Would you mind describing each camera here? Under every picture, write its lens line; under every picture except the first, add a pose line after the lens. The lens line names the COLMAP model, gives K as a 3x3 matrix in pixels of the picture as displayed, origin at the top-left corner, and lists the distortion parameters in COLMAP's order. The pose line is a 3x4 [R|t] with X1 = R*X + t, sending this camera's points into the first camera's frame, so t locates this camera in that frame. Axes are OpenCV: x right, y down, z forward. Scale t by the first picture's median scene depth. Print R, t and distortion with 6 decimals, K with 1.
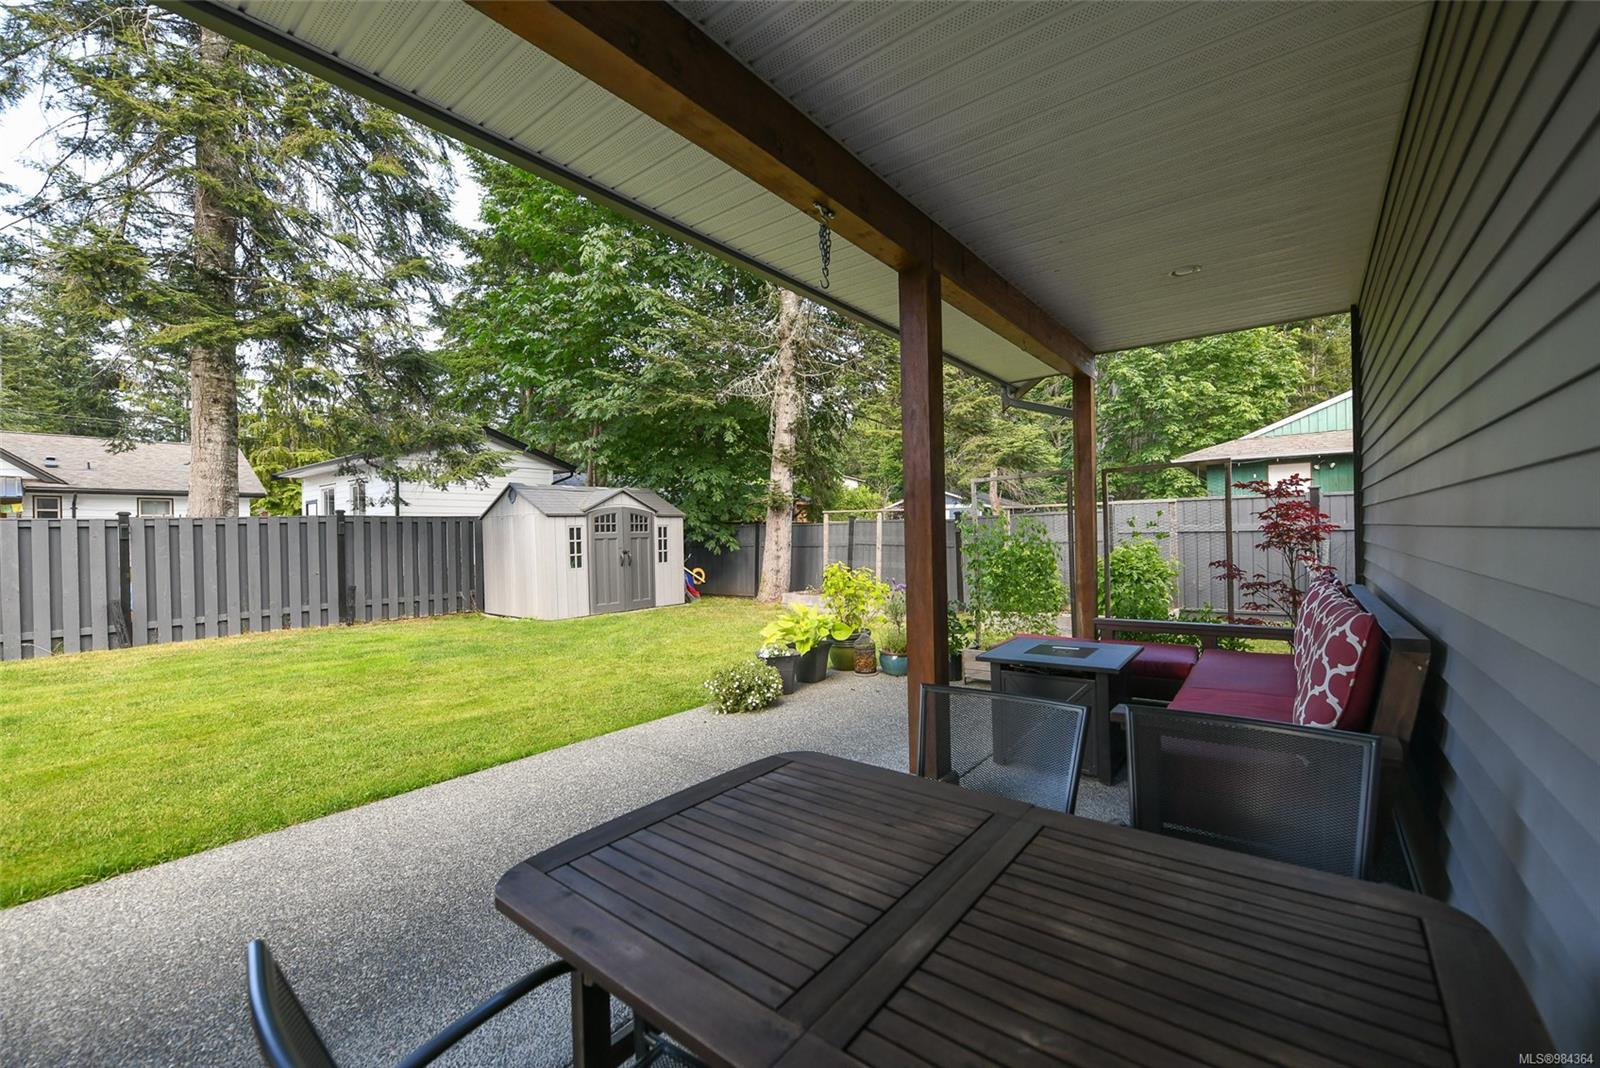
lens RADIAL K [[643.1, 0, 788.5], [0, 643.1, 531.9], [0, 0, 1]] dist [-0.011652, -0.001889]
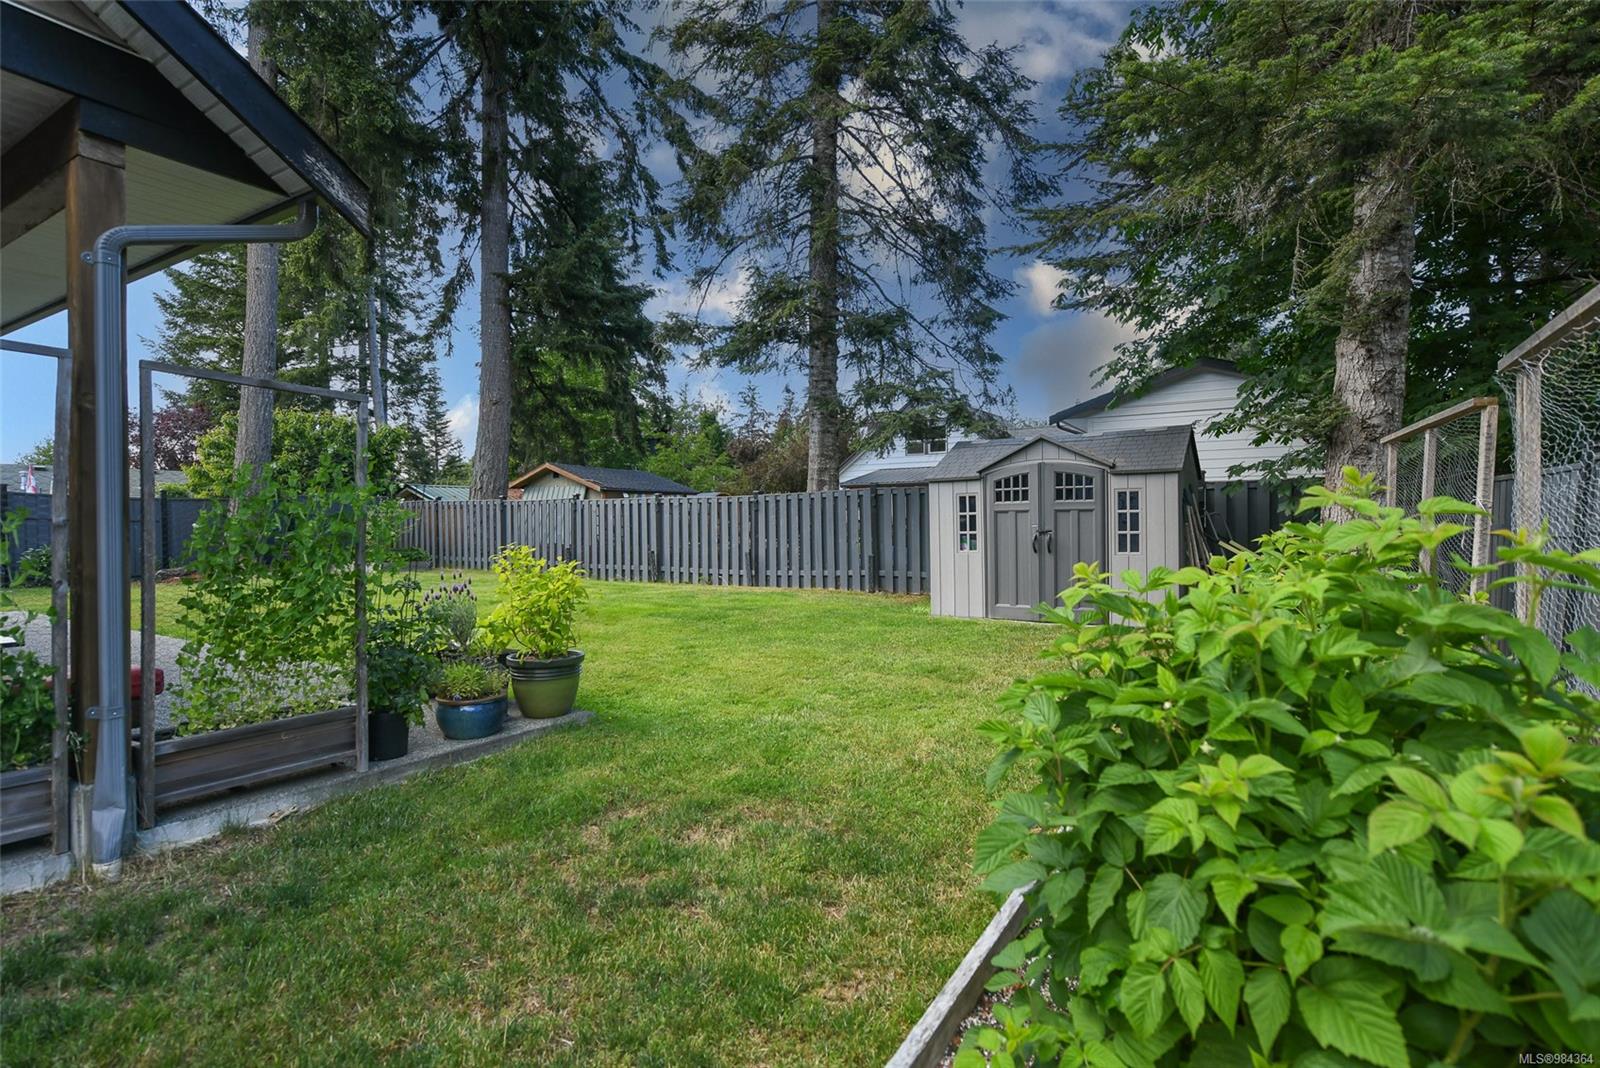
lens RADIAL K [[778.6, 0, 796.0], [0, 778.6, 529.3], [0, 0, 1]] dist [0.000039, 0.000158]
pose [[0.120171, 0.020260, -0.992546, 0.502155], [0.000861, 0.999789, 0.020512, 0.012232], [0.992753, -0.003320, 0.120128, 0.636301]]
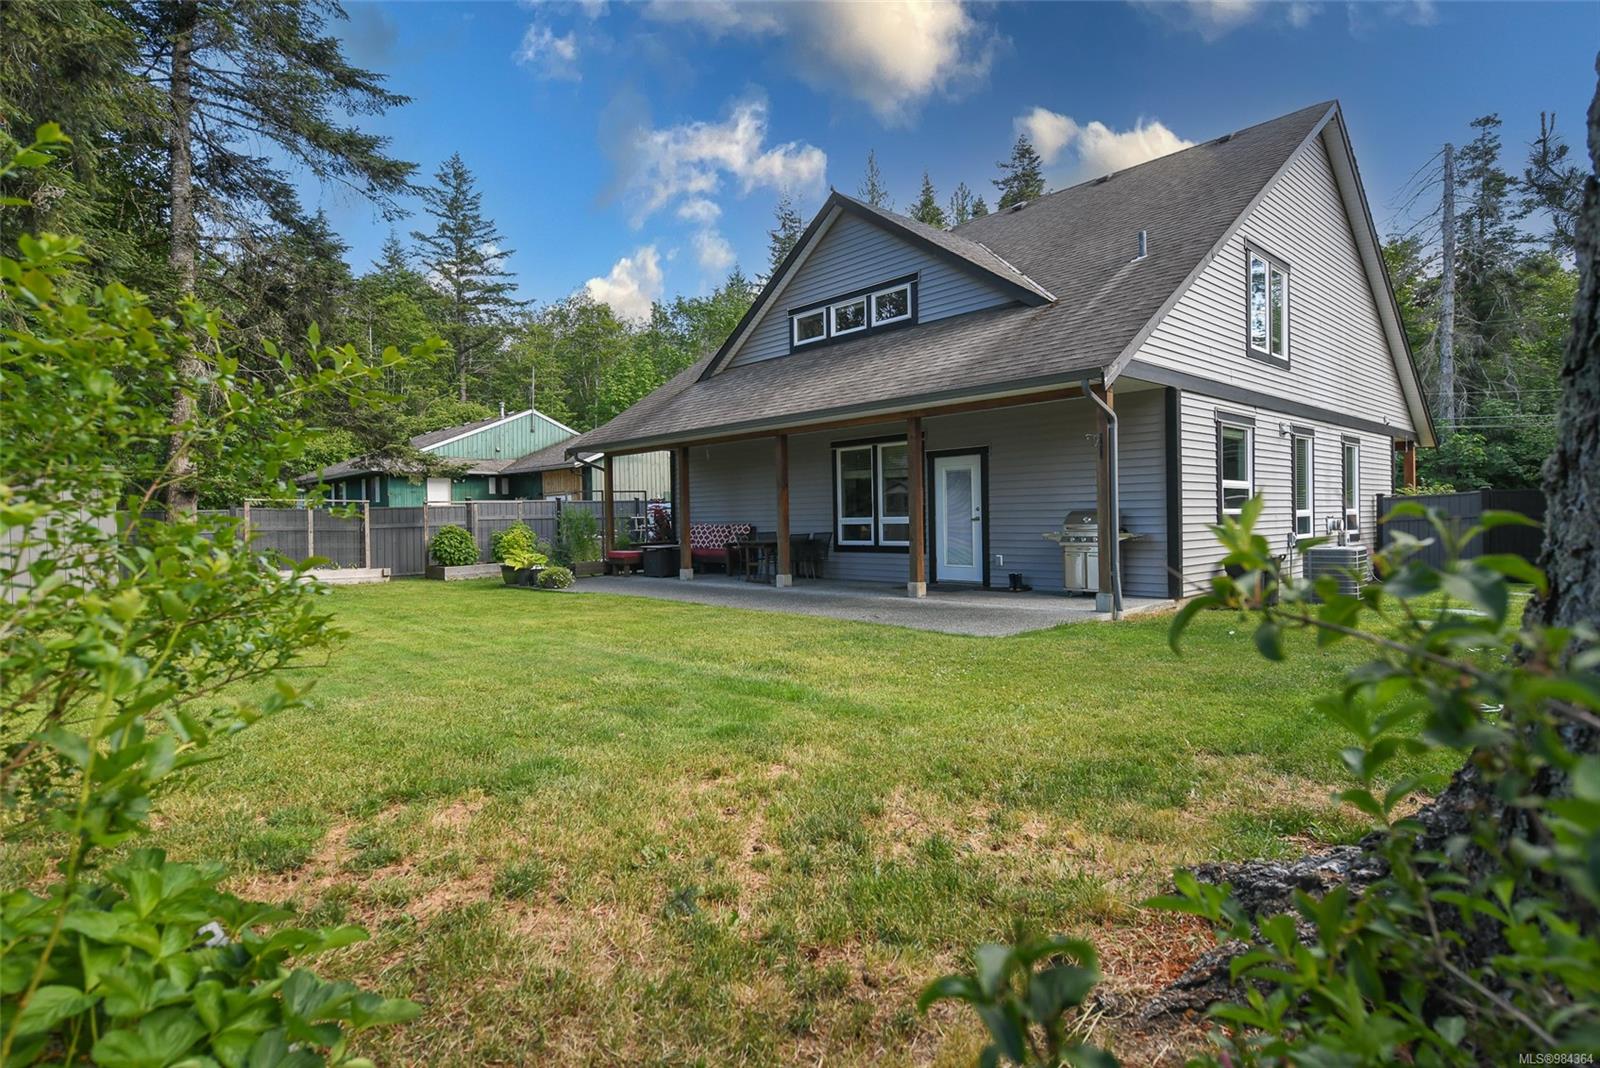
lens RADIAL K [[808.0, 0, 802.0], [0, 808.0, 534.2], [0, 0, 1]] dist [0.009430, -0.000127]
pose [[0.144696, -0.006252, 0.989456, -1.223445], [0.013744, 0.999896, 0.004308, 0.036073], [-0.989381, 0.012976, 0.144767, -0.122906]]
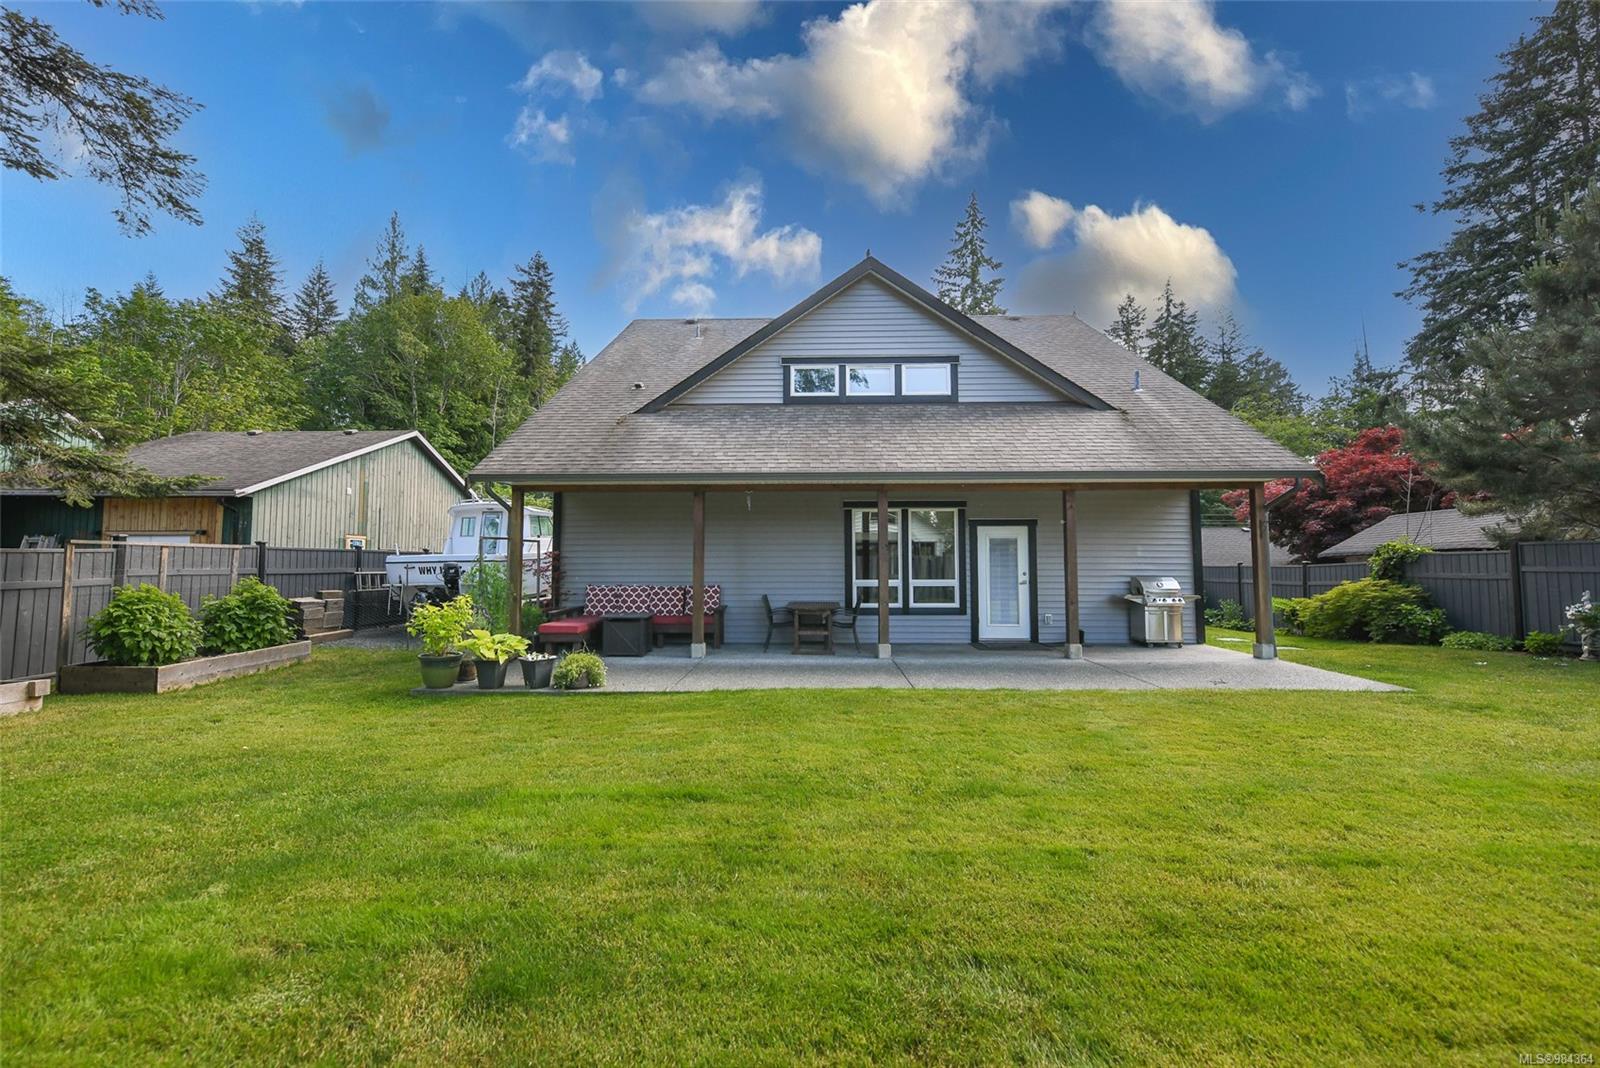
lens RADIAL K [[643.1, 0, 792.6], [0, 643.1, 526.9], [0, 0, 1]] dist [-0.011652, -0.001889]
pose [[-0.599335, 0.066200, 0.797757, -0.689500], [0.009886, 0.997111, -0.075315, 0.009293], [-0.800438, -0.037252, -0.598258, 0.663751]]
